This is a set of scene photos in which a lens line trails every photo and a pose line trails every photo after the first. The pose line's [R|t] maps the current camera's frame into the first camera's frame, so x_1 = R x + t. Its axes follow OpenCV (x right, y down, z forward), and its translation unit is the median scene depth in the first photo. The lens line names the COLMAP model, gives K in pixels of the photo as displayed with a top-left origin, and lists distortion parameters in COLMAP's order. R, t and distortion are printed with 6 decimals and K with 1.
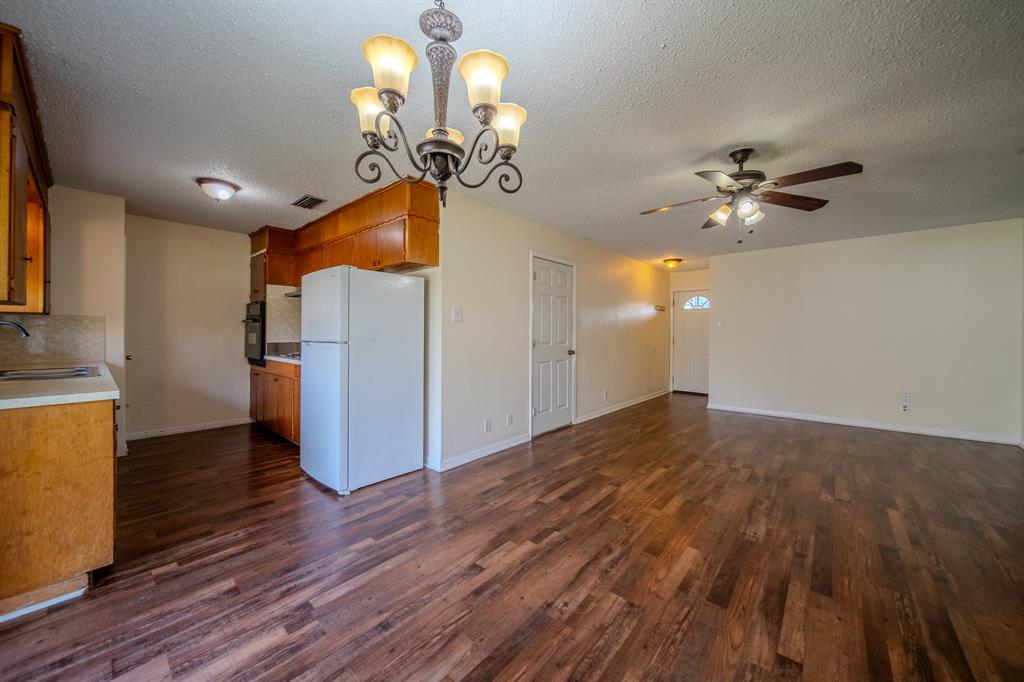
lens RADIAL K [[367.3, 0, 514.2], [0, 367.3, 334.5], [0, 0, 1]] dist [-0.000637, -0.001526]
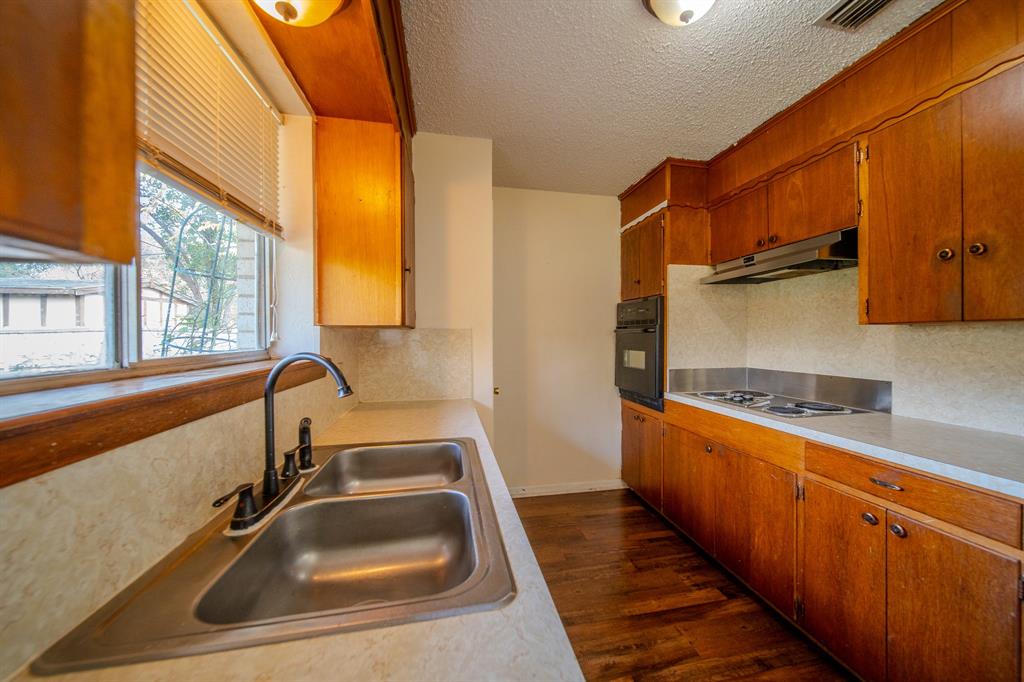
lens RADIAL K [[367.3, 0, 528.4], [0, 367.3, 339.8], [0, 0, 1]] dist [-0.000637, -0.001526]
pose [[0.797457, -0.005014, -0.603355, -0.518939], [0.005110, 0.999986, -0.001557, -0.023320], [0.603354, -0.001842, 0.797471, 0.436162]]
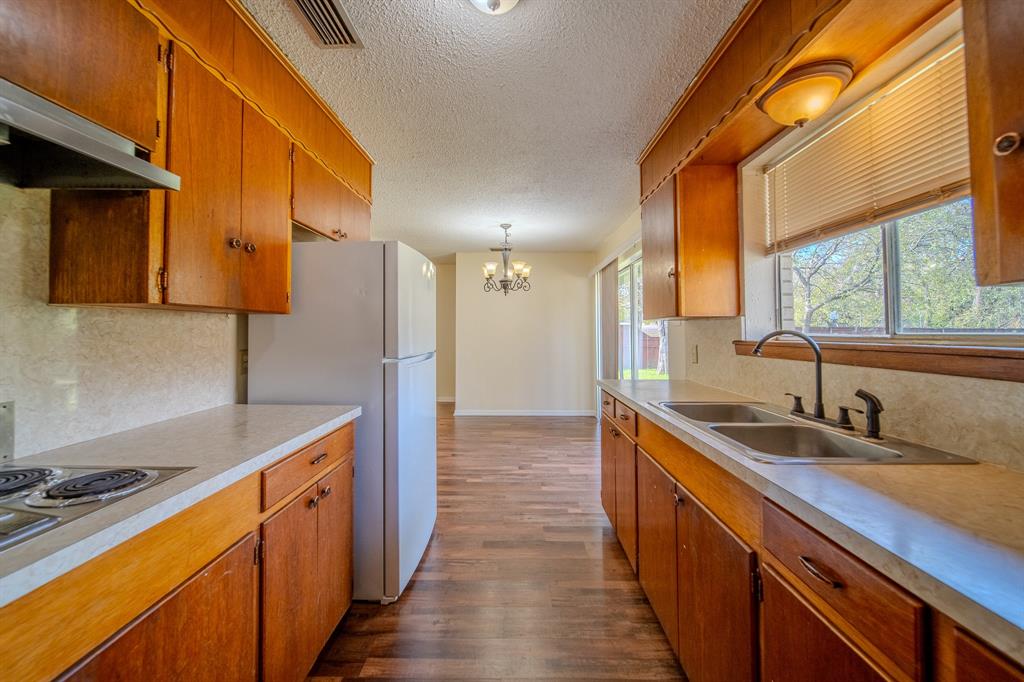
lens RADIAL K [[367.3, 0, 511.8], [0, 367.3, 338.0], [0, 0, 1]] dist [-0.000637, -0.001526]
pose [[-0.634573, -0.020371, 0.772594, -0.798436], [0.001958, 0.999607, 0.027964, -0.020966], [-0.772860, 0.019258, -0.634284, 0.879576]]
